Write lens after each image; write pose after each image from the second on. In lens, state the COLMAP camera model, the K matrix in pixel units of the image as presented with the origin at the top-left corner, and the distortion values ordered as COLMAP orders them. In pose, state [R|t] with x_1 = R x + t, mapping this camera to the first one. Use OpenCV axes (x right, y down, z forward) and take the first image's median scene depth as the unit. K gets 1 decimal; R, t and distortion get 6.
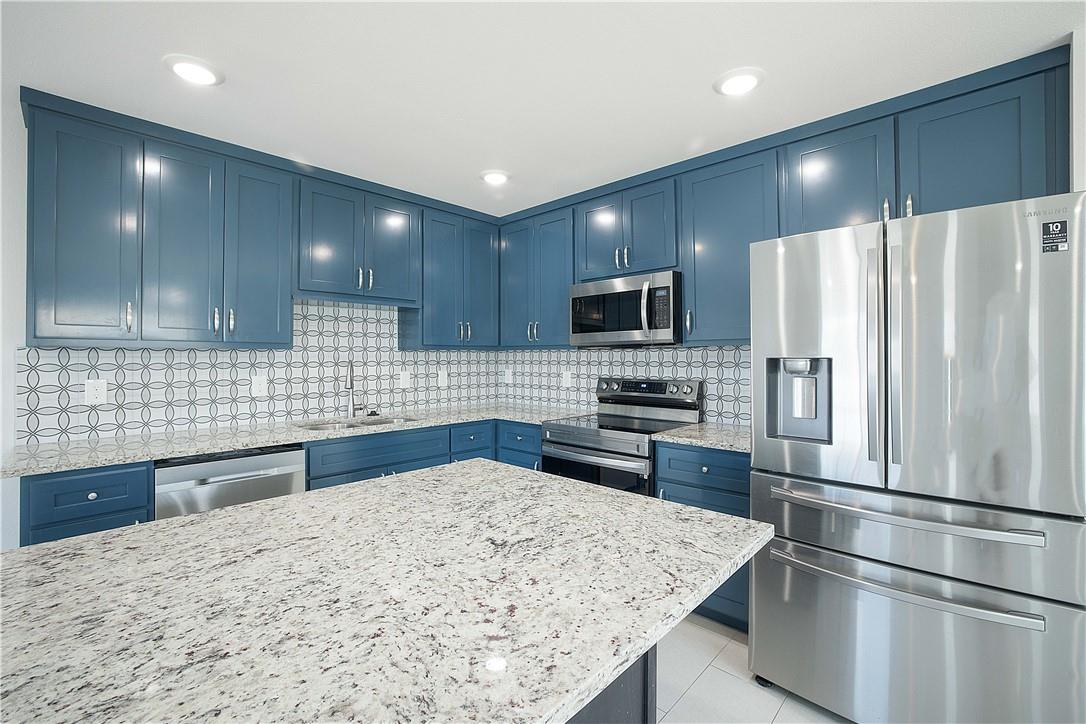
lens RADIAL K [[469.4, 0, 538.3], [0, 469.4, 357.0], [0, 0, 1]] dist [-0.047269, 0.015837]
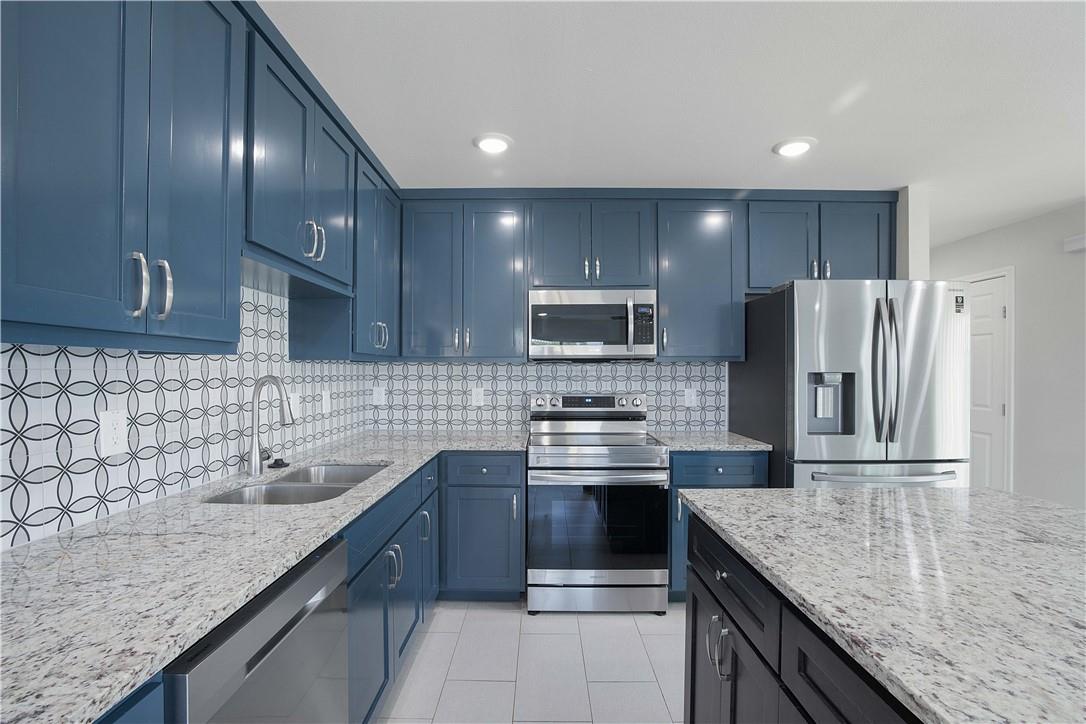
lens RADIAL K [[481.7, 0, 542.8], [0, 481.7, 376.3], [0, 0, 1]] dist [-0.050032, 0.017506]
pose [[0.724989, -0.004757, 0.688744, -0.574107], [-0.002304, 0.999954, 0.009331, 0.001159], [-0.688756, -0.008351, 0.724945, 0.343571]]
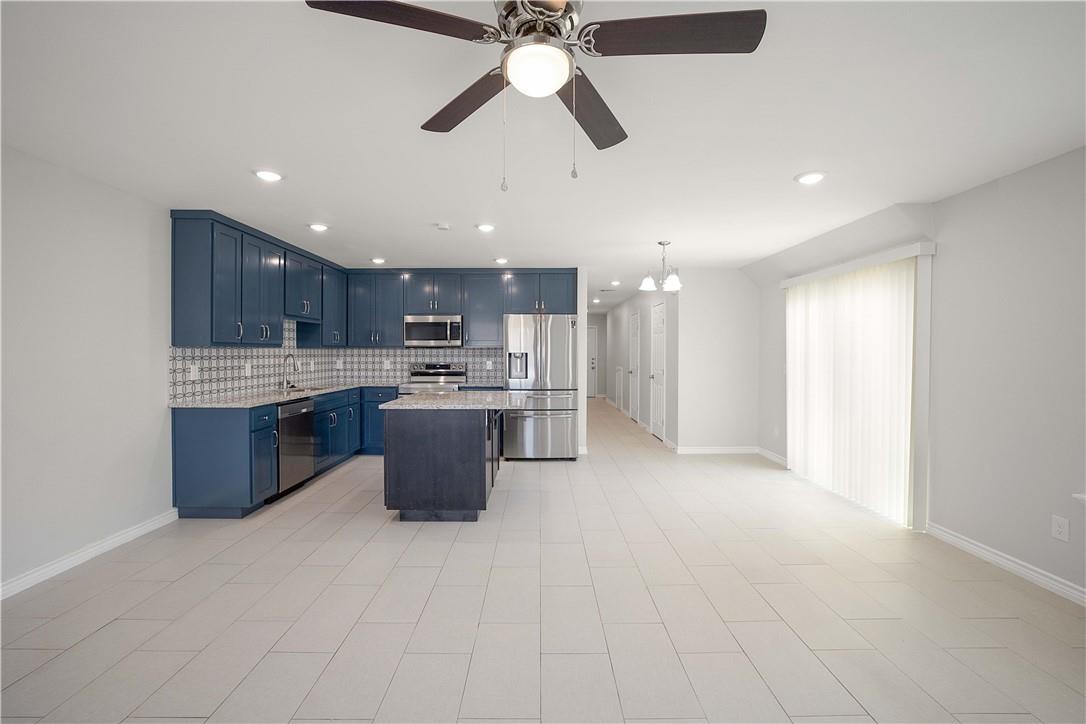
lens RADIAL K [[469.4, 0, 538.3], [0, 469.4, 357.0], [0, 0, 1]] dist [-0.047269, 0.015837]
pose [[0.727741, -0.006060, 0.685826, -0.917829], [0.000042, 0.999961, 0.008792, 0.002697], [-0.685853, -0.006370, 0.727713, -0.854412]]
